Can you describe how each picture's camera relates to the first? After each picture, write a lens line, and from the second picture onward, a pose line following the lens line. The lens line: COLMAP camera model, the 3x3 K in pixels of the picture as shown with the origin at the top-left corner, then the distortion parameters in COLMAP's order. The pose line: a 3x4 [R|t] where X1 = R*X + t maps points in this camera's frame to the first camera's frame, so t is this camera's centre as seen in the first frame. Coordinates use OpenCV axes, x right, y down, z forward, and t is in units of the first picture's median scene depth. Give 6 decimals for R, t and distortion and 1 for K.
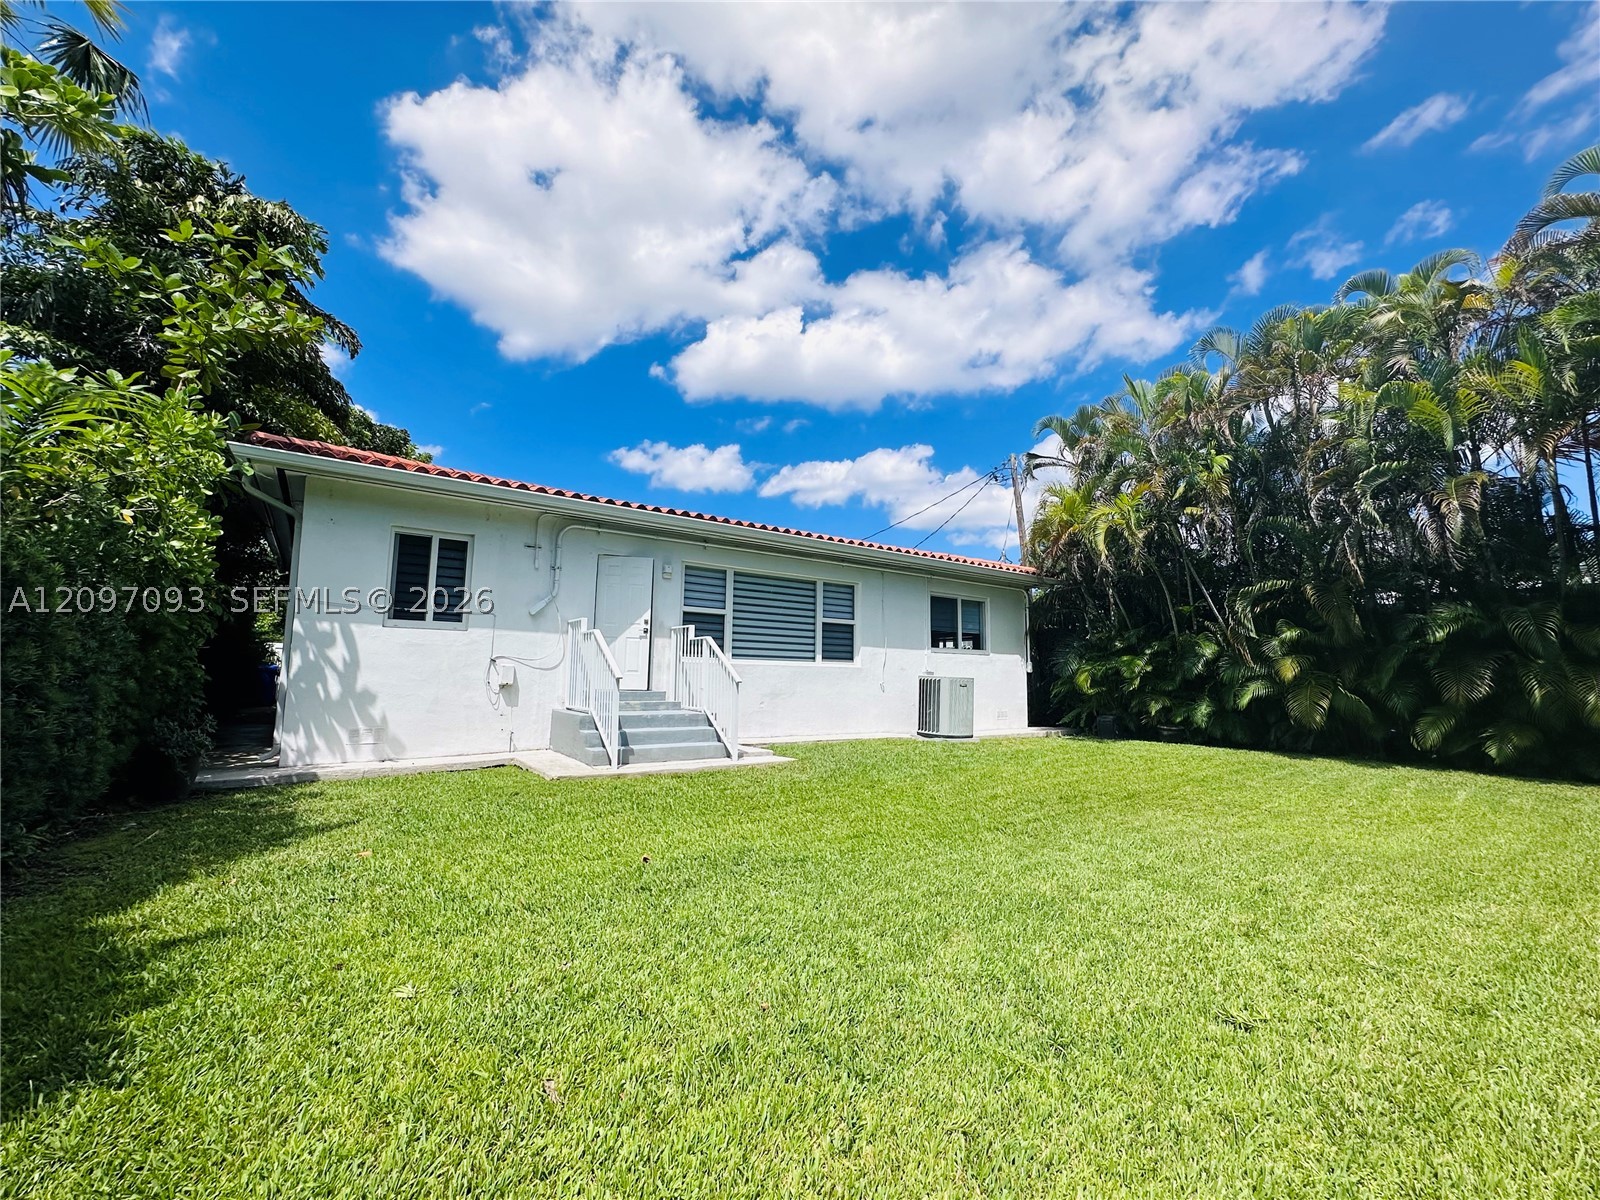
lens RADIAL K [[645.6, 0, 803.7], [0, 645.6, 601.6], [0, 0, 1]] dist [-0.001623, -0.000442]
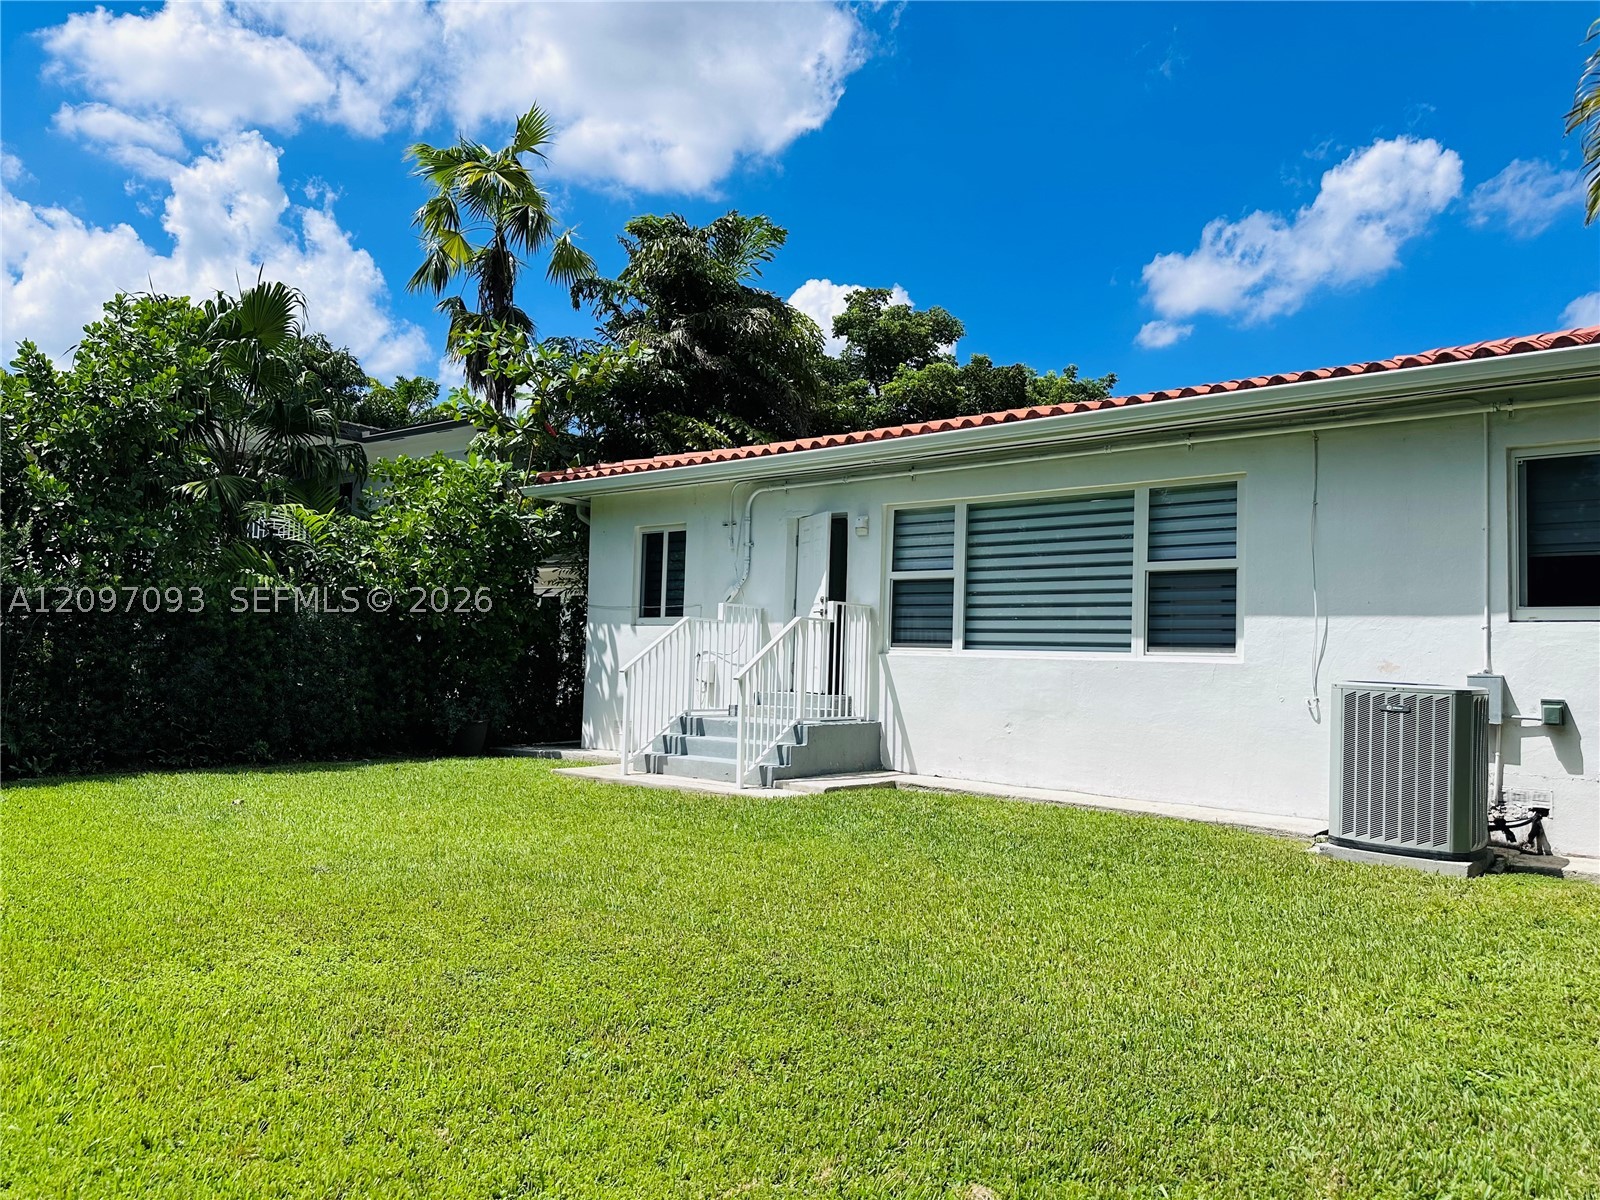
lens RADIAL K [[1099.8, 0, 803.0], [0, 1099.8, 606.7], [0, 0, 1]] dist [-0.004023, -0.000777]
pose [[0.261268, -0.063820, -0.963154, 0.834885], [0.083211, 0.995587, -0.043397, 0.079525], [0.961673, -0.068806, 0.265425, 0.570401]]
